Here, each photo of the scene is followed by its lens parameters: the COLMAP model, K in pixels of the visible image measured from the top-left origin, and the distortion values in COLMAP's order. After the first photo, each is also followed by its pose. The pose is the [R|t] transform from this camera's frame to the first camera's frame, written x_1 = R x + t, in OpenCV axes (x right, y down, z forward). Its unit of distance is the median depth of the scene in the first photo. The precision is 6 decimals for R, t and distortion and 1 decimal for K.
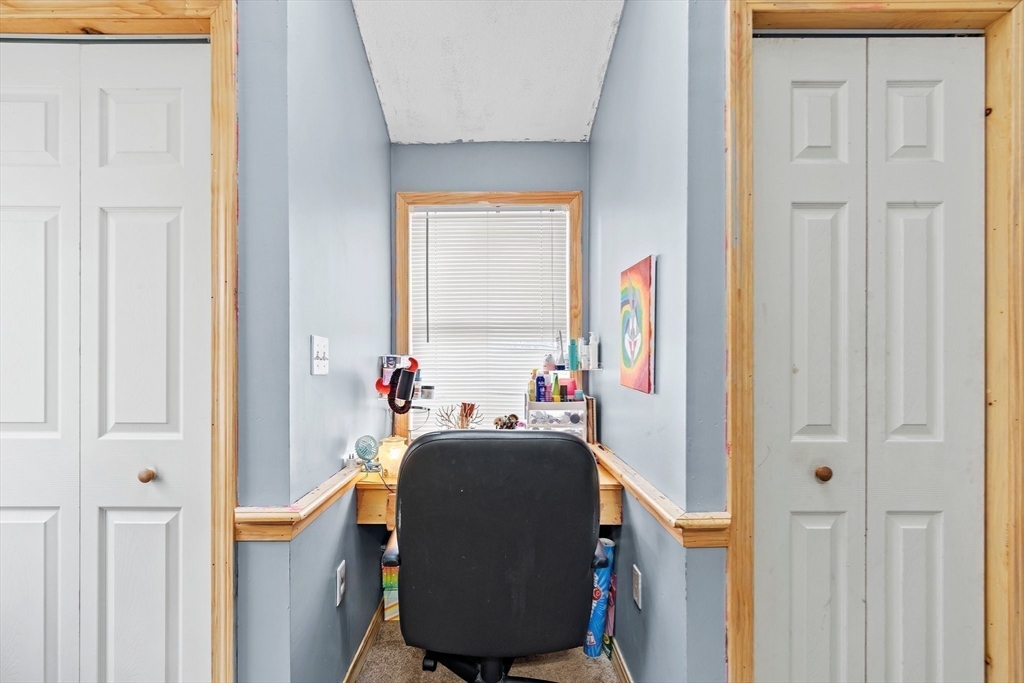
lens RADIAL K [[419.5, 0, 501.5], [0, 419.5, 357.8], [0, 0, 1]] dist [0.001262, -0.001152]
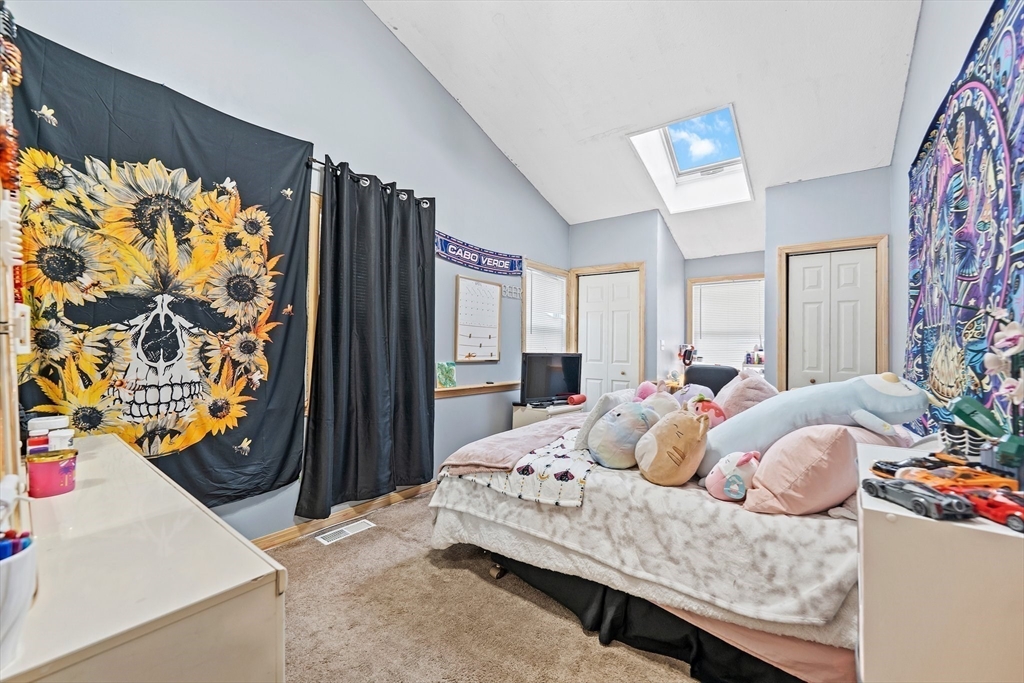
lens RADIAL K [[419.5, 0, 503.9], [0, 419.5, 338.1], [0, 0, 1]] dist [0.001262, -0.001152]
pose [[0.773471, -0.000997, -0.633831, 0.580432], [-0.003677, 0.999975, -0.006060, -0.028431], [0.633821, 0.007017, 0.773448, -1.925446]]
